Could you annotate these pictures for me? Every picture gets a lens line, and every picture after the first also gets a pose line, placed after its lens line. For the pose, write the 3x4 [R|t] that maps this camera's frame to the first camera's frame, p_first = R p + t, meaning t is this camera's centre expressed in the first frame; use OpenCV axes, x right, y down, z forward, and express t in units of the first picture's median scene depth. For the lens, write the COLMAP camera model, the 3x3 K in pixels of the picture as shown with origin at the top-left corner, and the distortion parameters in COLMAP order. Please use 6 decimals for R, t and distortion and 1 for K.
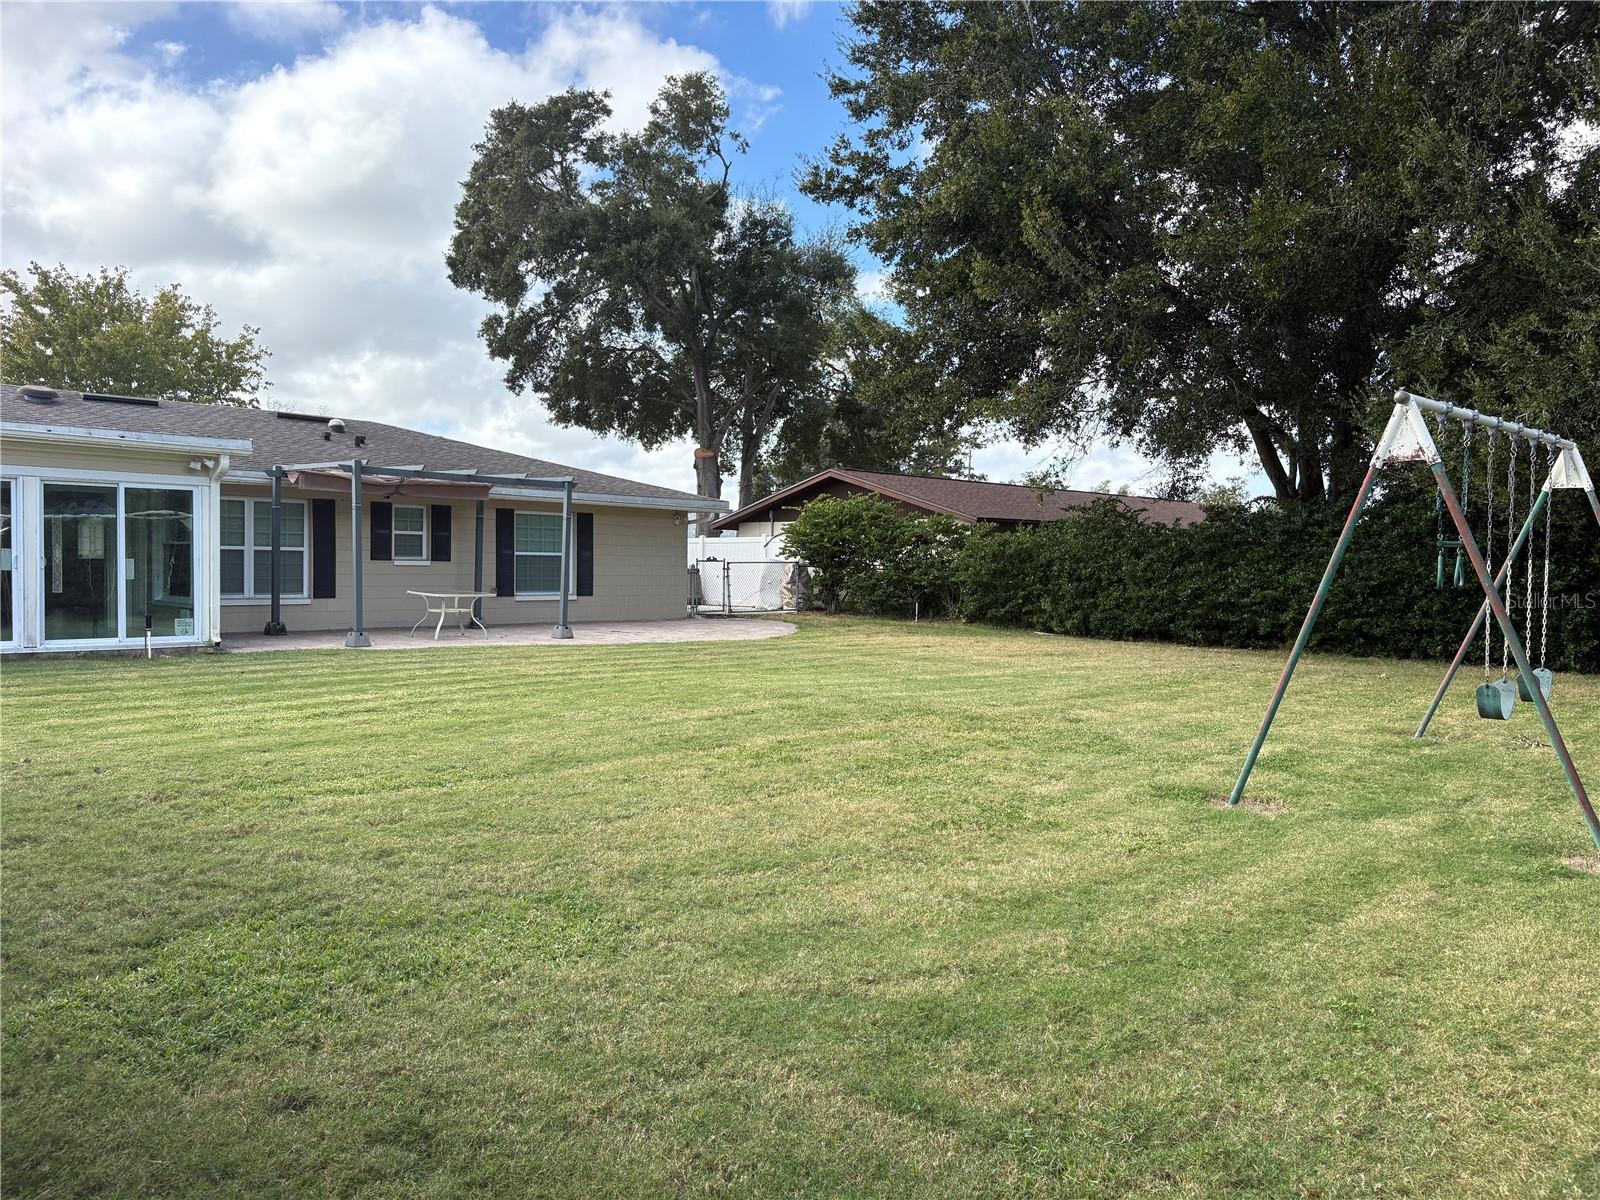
lens RADIAL K [[1202.9, 0, 800.3], [0, 1202.9, 608.9], [0, 0, 1]] dist [-0.004044, -0.005318]
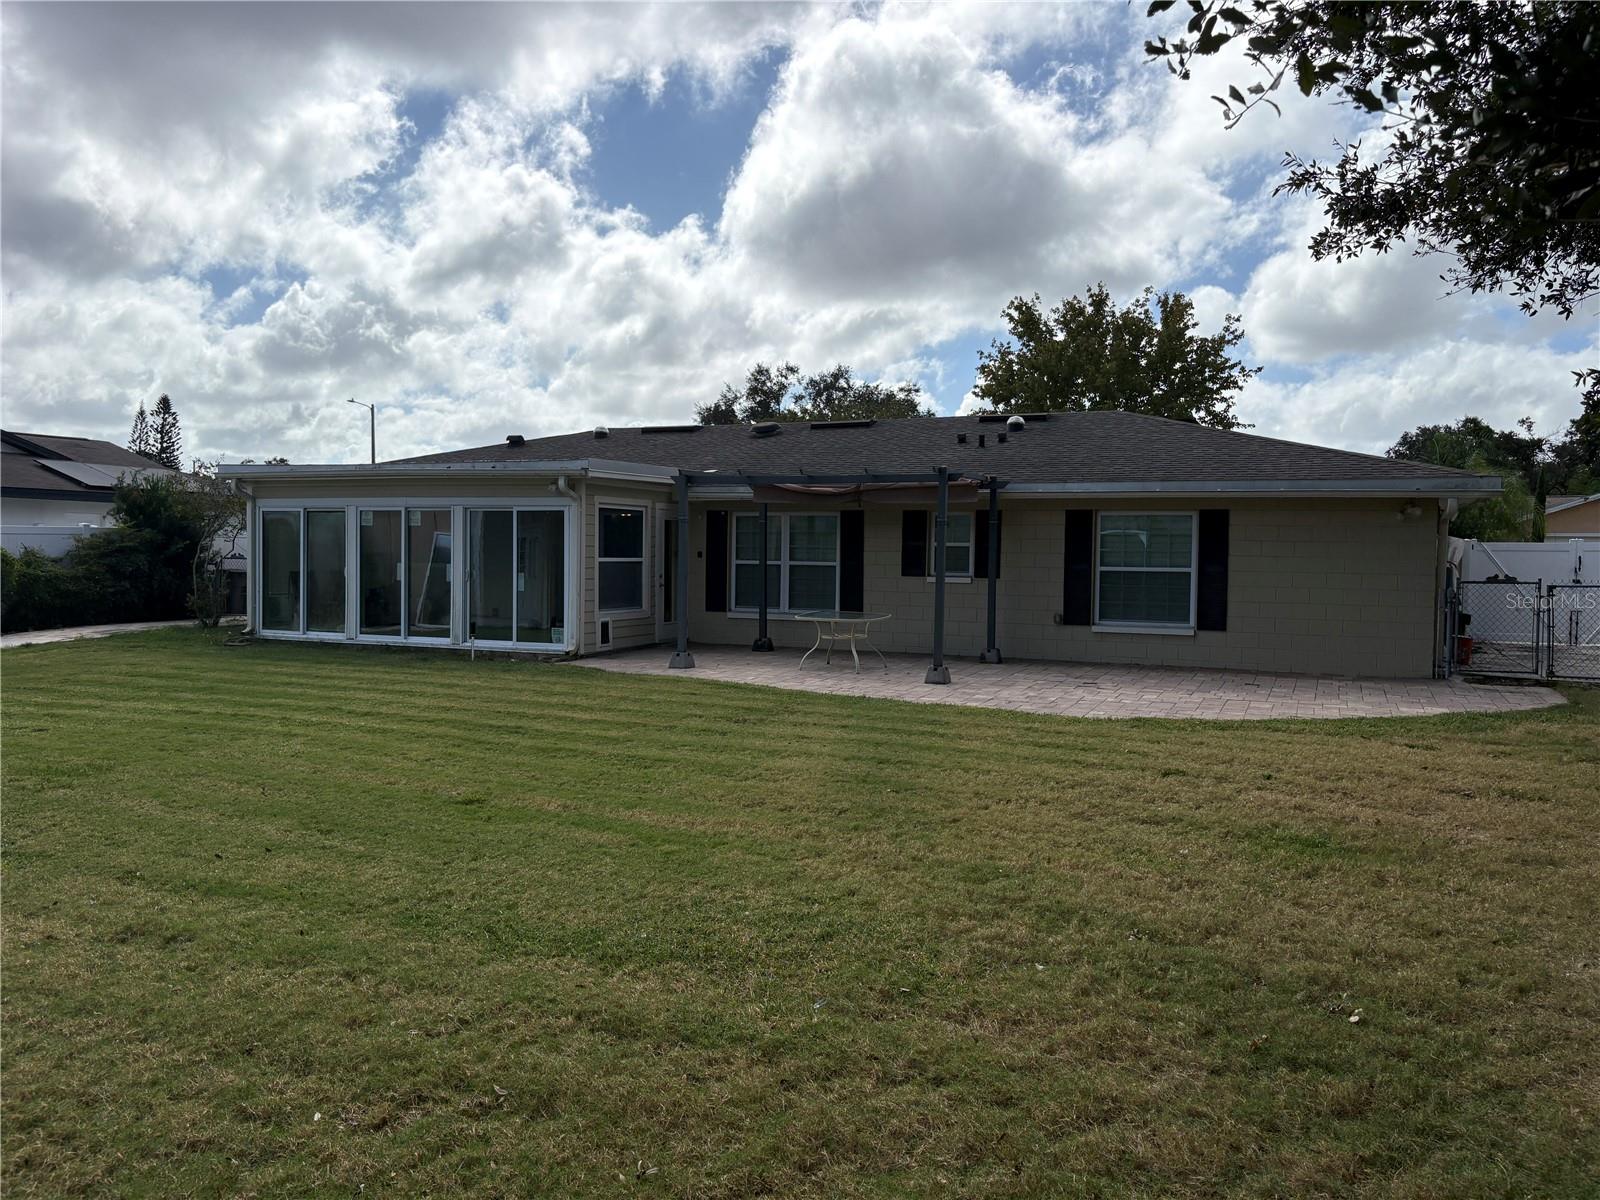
lens RADIAL K [[1220.2, 0, 817.6], [0, 1220.2, 596.3], [0, 0, 1]] dist [0.005060, -0.001687]
pose [[0.285040, 0.021847, -0.958267, 0.487367], [-0.047530, 0.998833, 0.008634, -0.030029], [0.957337, 0.043085, 0.285745, 0.678663]]
